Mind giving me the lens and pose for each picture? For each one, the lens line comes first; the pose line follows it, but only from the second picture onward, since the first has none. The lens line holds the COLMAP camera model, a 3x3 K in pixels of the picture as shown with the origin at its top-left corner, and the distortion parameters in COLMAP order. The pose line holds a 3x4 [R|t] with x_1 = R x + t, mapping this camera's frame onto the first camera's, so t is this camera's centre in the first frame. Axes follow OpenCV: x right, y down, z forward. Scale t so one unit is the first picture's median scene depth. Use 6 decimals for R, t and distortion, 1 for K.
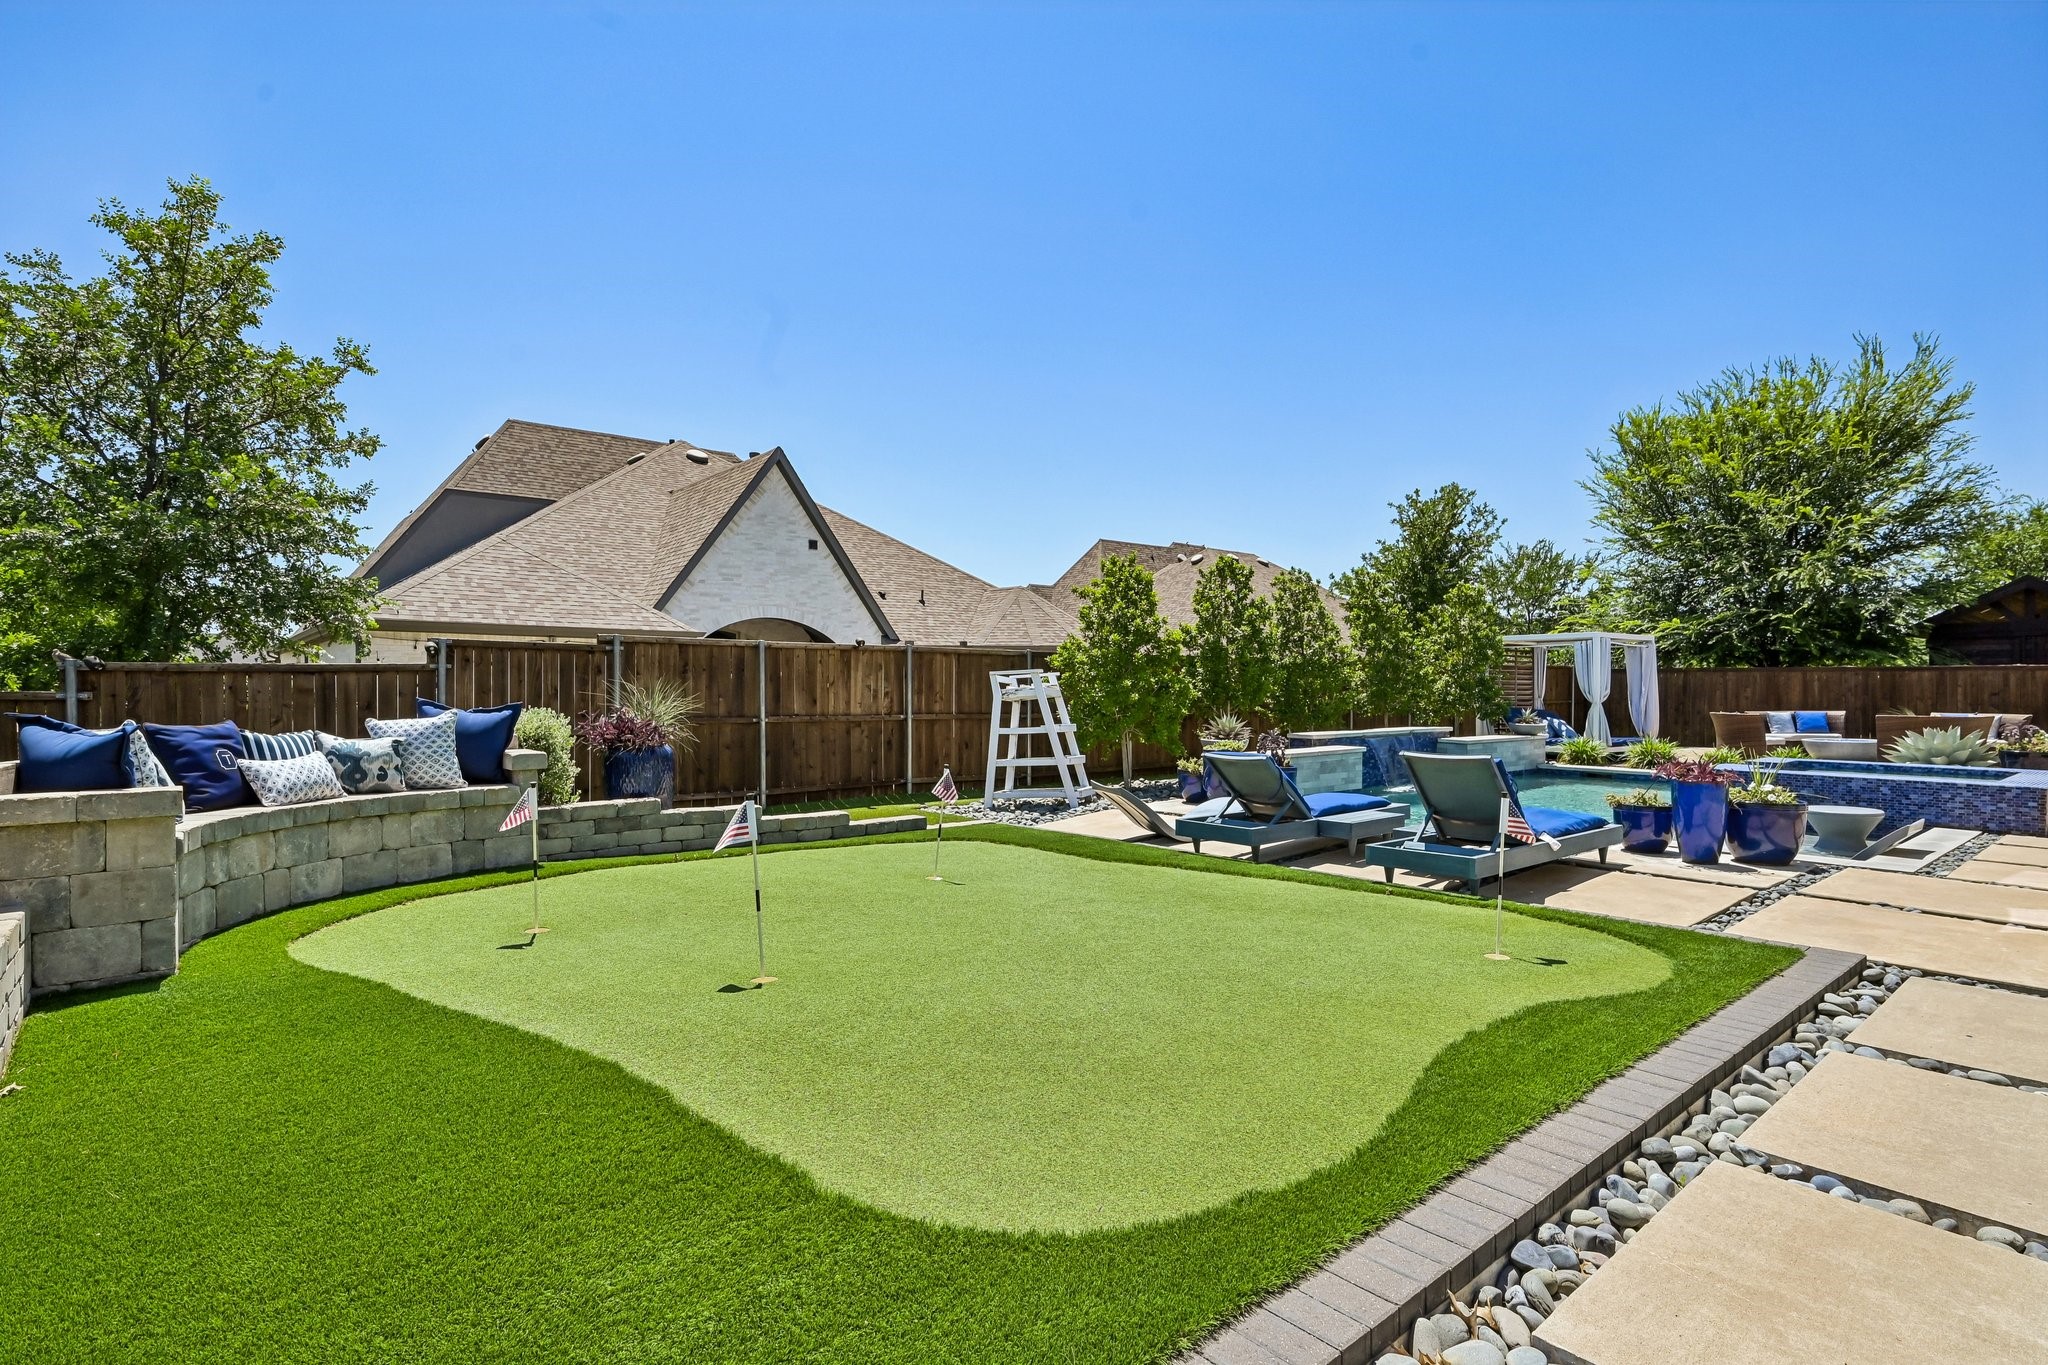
lens RADIAL K [[1013.5, 0, 1027.6], [0, 1013.5, 680.2], [0, 0, 1]] dist [0.015883, 0.000086]
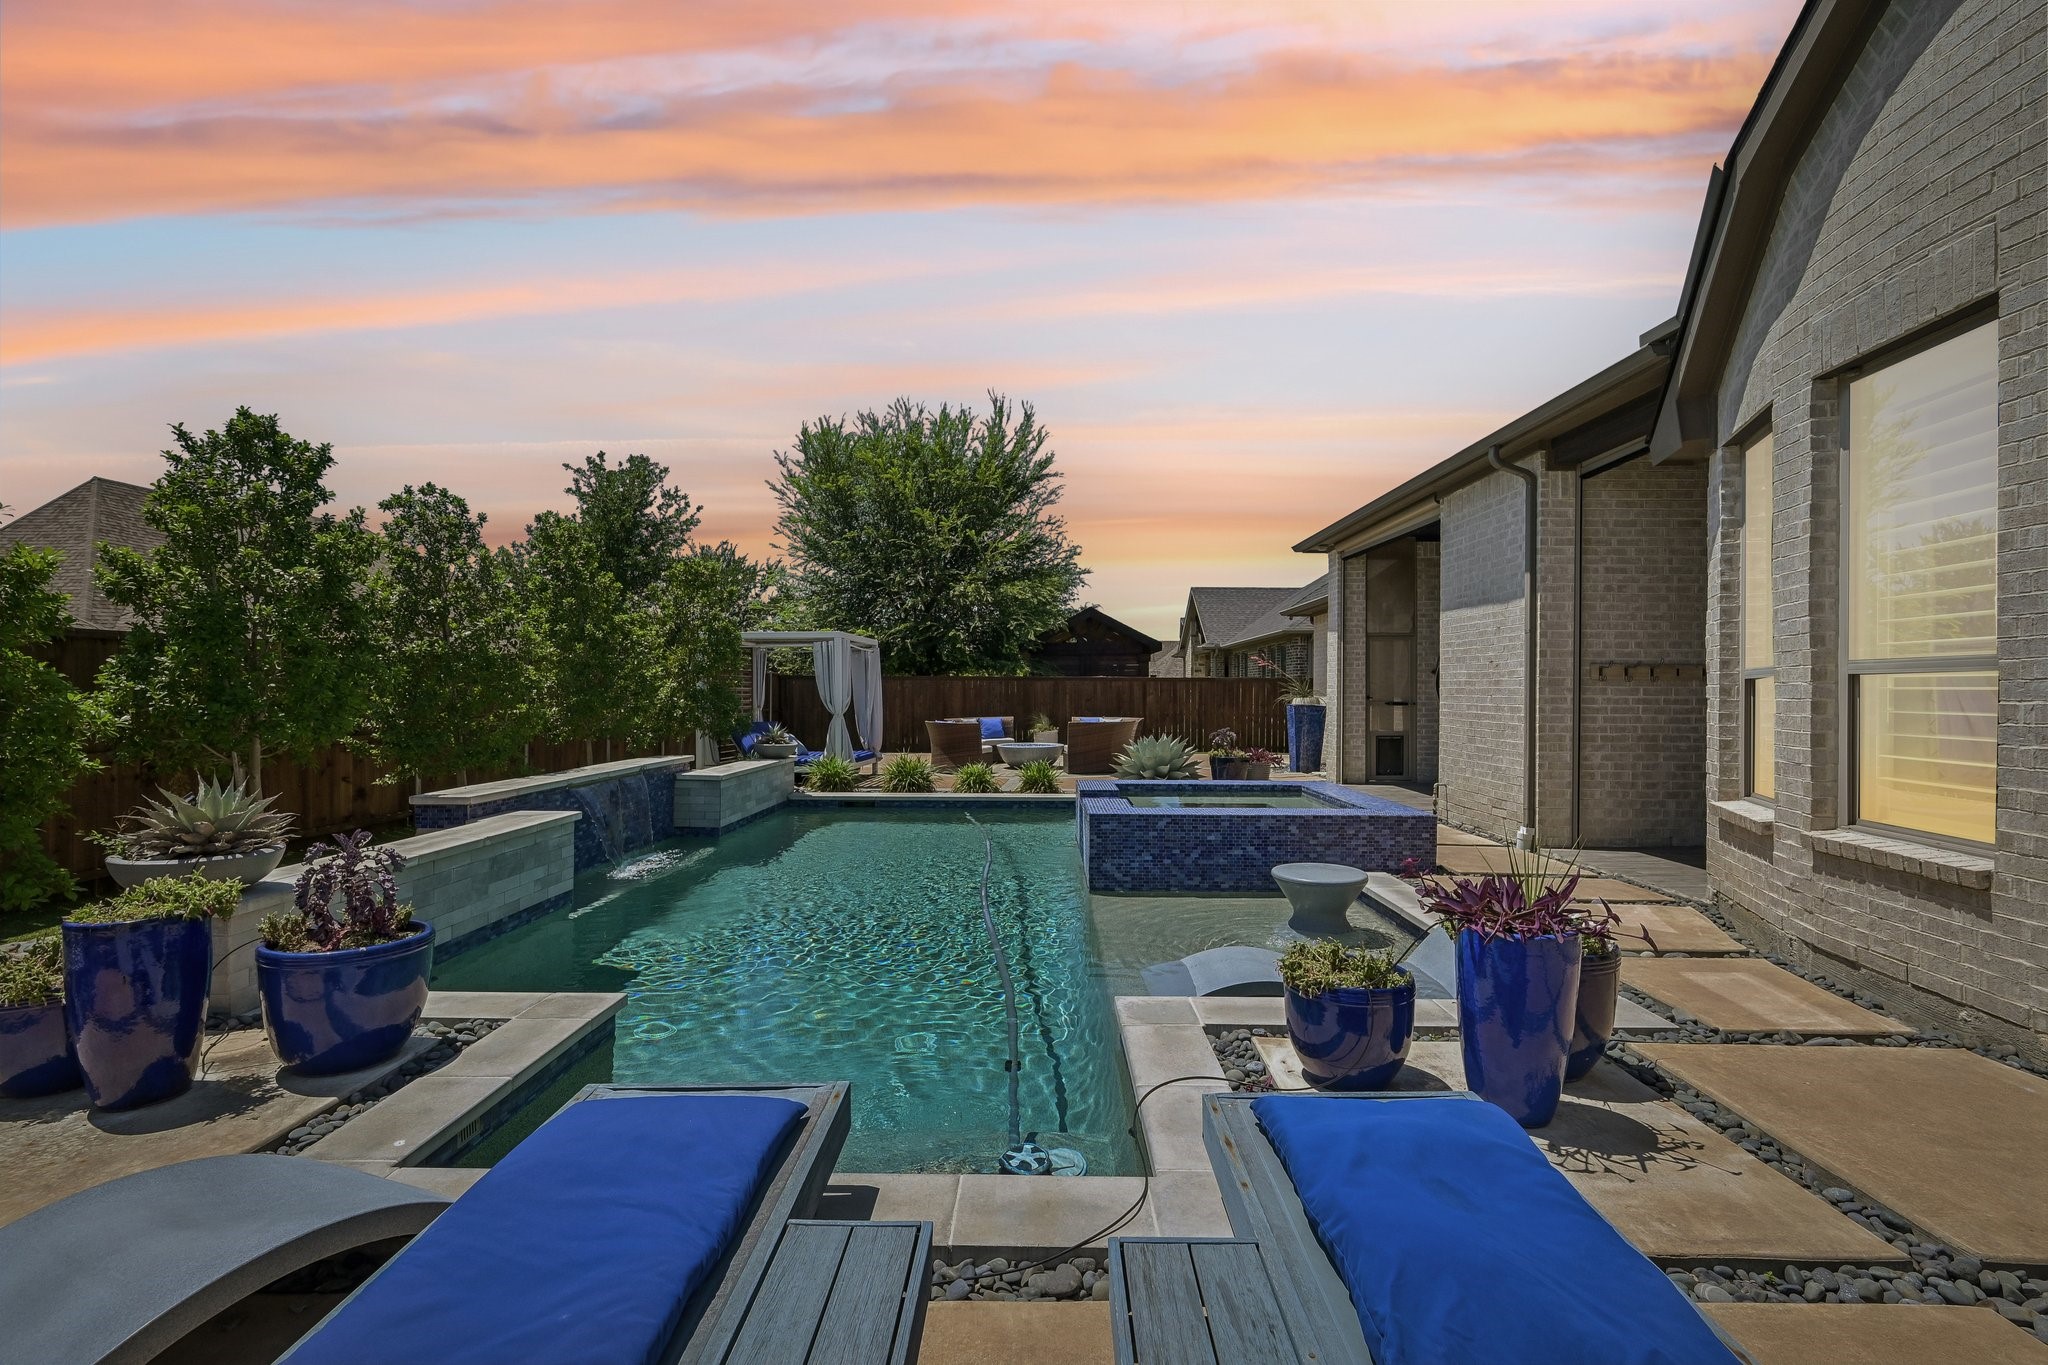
lens RADIAL K [[902.2, 0, 1031.4], [0, 902.2, 682.5], [0, 0, 1]] dist [0.000632, 0.000149]
pose [[0.659683, 0.008143, 0.751500, 0.100285], [-0.004713, 0.999966, -0.006698, -0.000213], [-0.751530, 0.000876, 0.659699, 0.389263]]
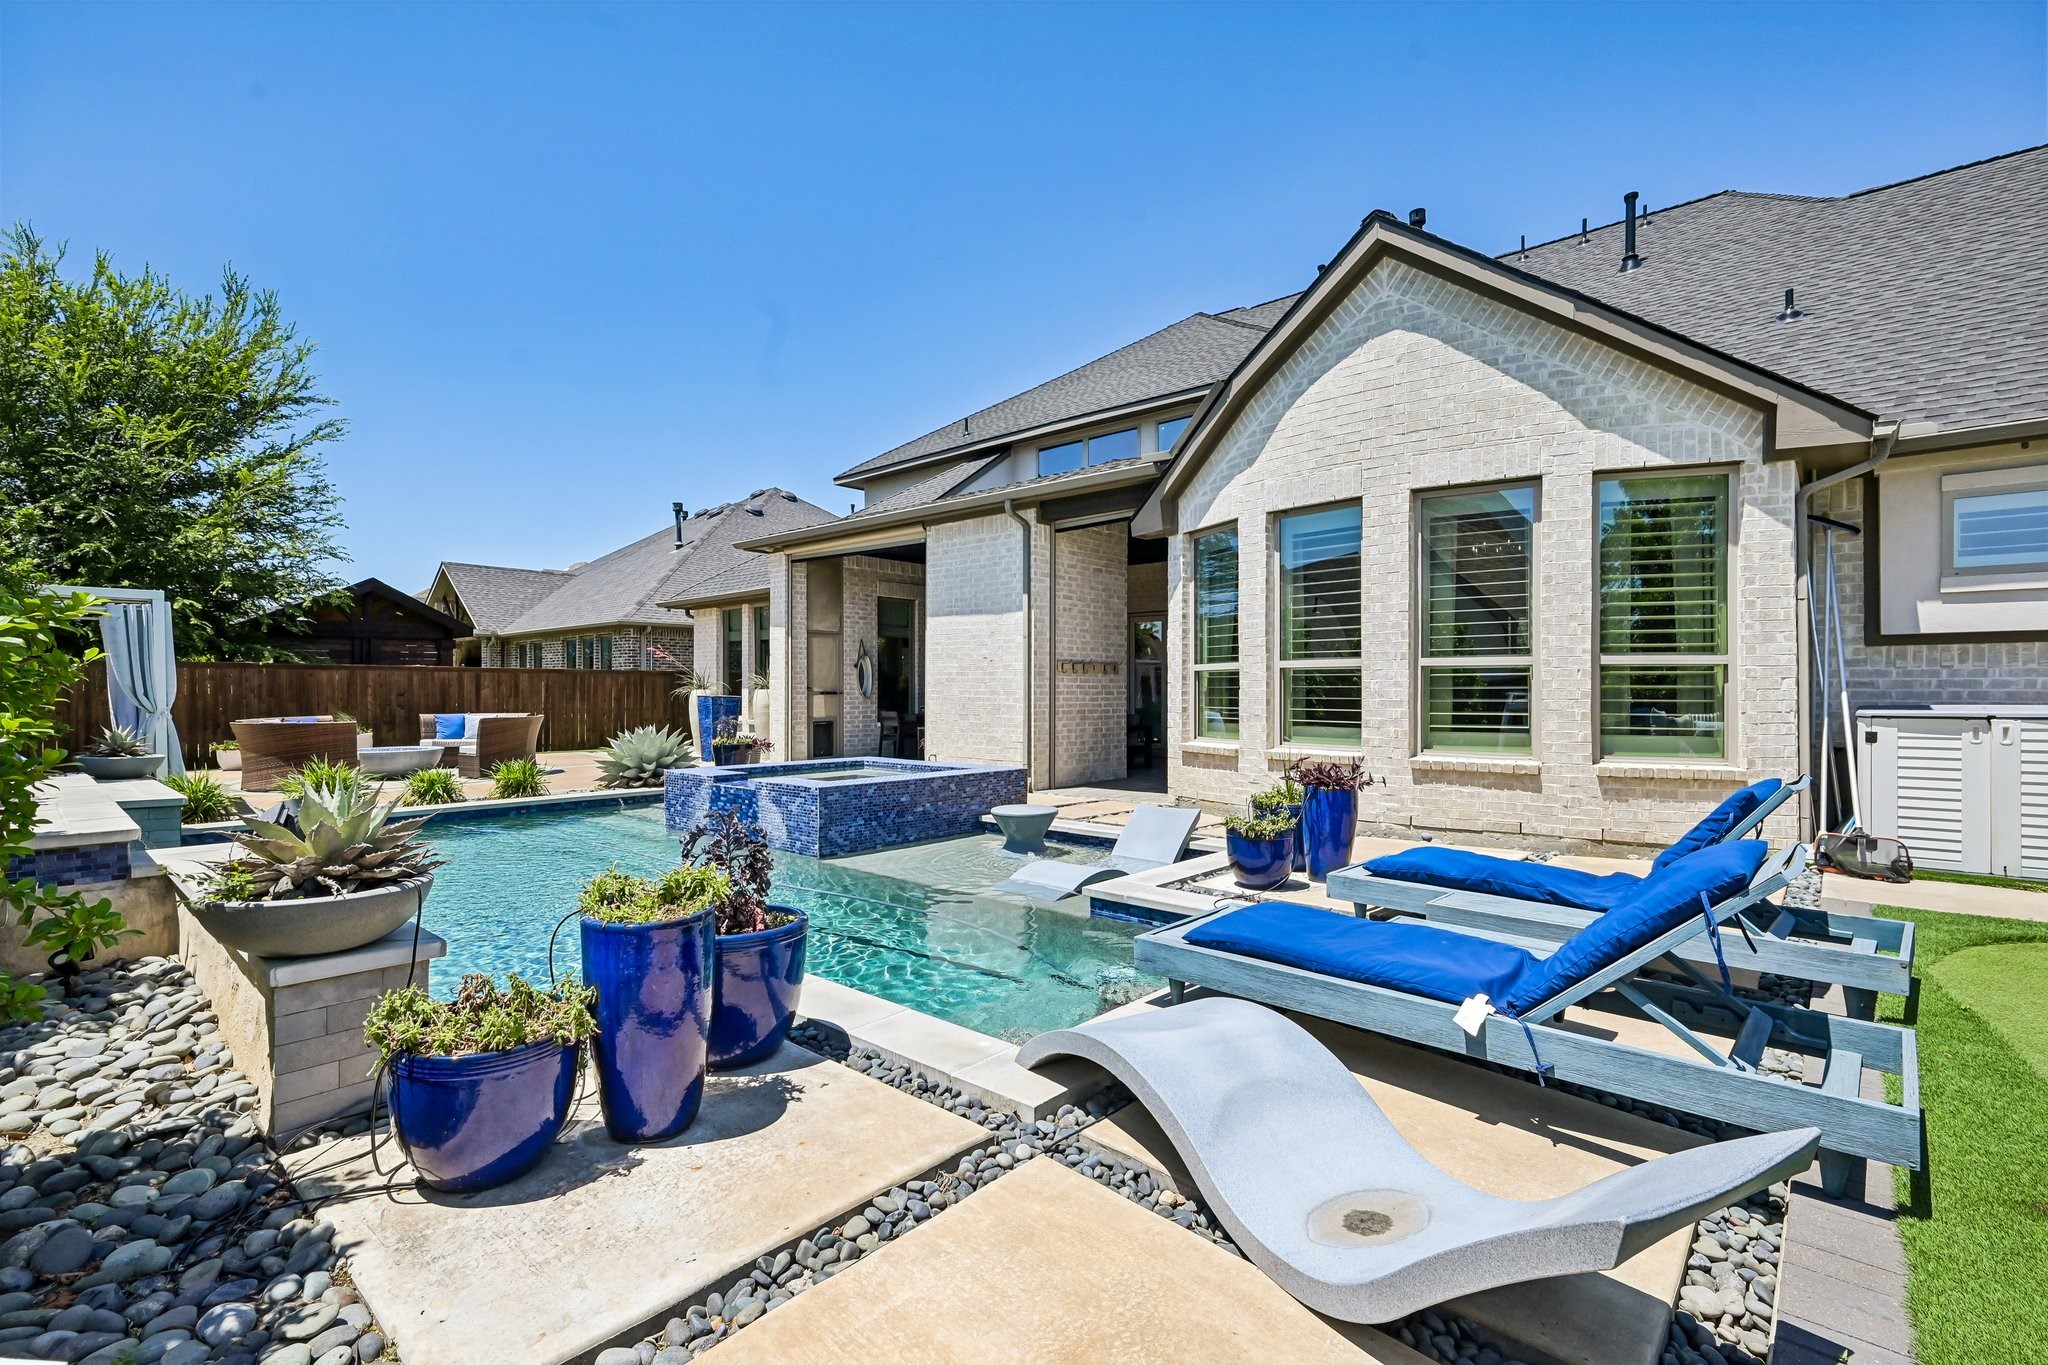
lens RADIAL K [[910.1, 0, 1077.6], [0, 910.1, 688.1], [0, 0, 1]] dist [-0.001766, 0.000216]
pose [[-0.169604, 0.000731, 0.985512, -0.031980], [-0.003542, 0.999993, -0.001351, 0.006971], [-0.985506, -0.003720, -0.169600, 0.579251]]
